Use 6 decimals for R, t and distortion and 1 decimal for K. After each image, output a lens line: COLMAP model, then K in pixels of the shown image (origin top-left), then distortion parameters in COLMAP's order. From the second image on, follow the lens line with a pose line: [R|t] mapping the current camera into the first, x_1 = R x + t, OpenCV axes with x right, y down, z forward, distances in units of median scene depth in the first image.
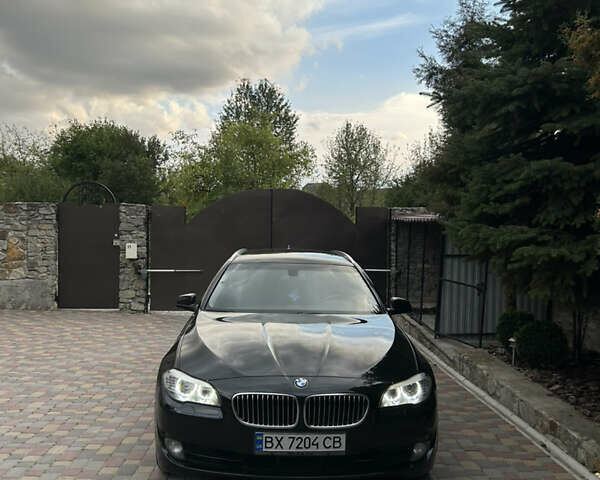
lens RADIAL K [[584.1, 0, 301.4], [0, 584.1, 241.5], [0, 0, 1]] dist [0.007684, 0.000000]
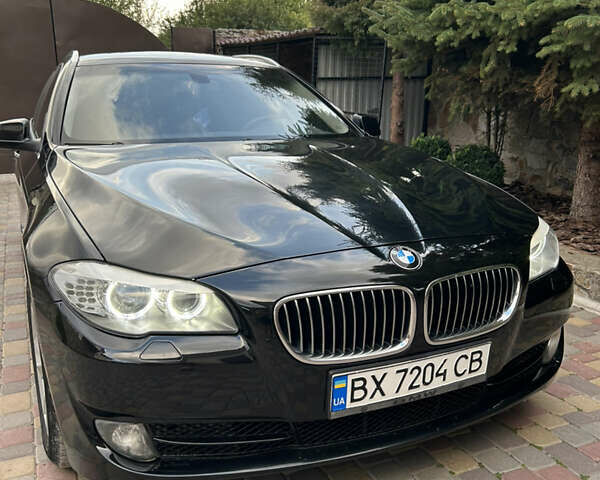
lens RADIAL K [[584.1, 0, 300.5], [0, 584.1, 239.9], [0, 0, 1]] dist [0.007684, 0.000000]
pose [[0.921505, -0.108137, 0.373008, -0.251705], [0.016629, 0.970559, 0.240288, 0.115593], [-0.388010, -0.215224, 0.896173, 0.618279]]
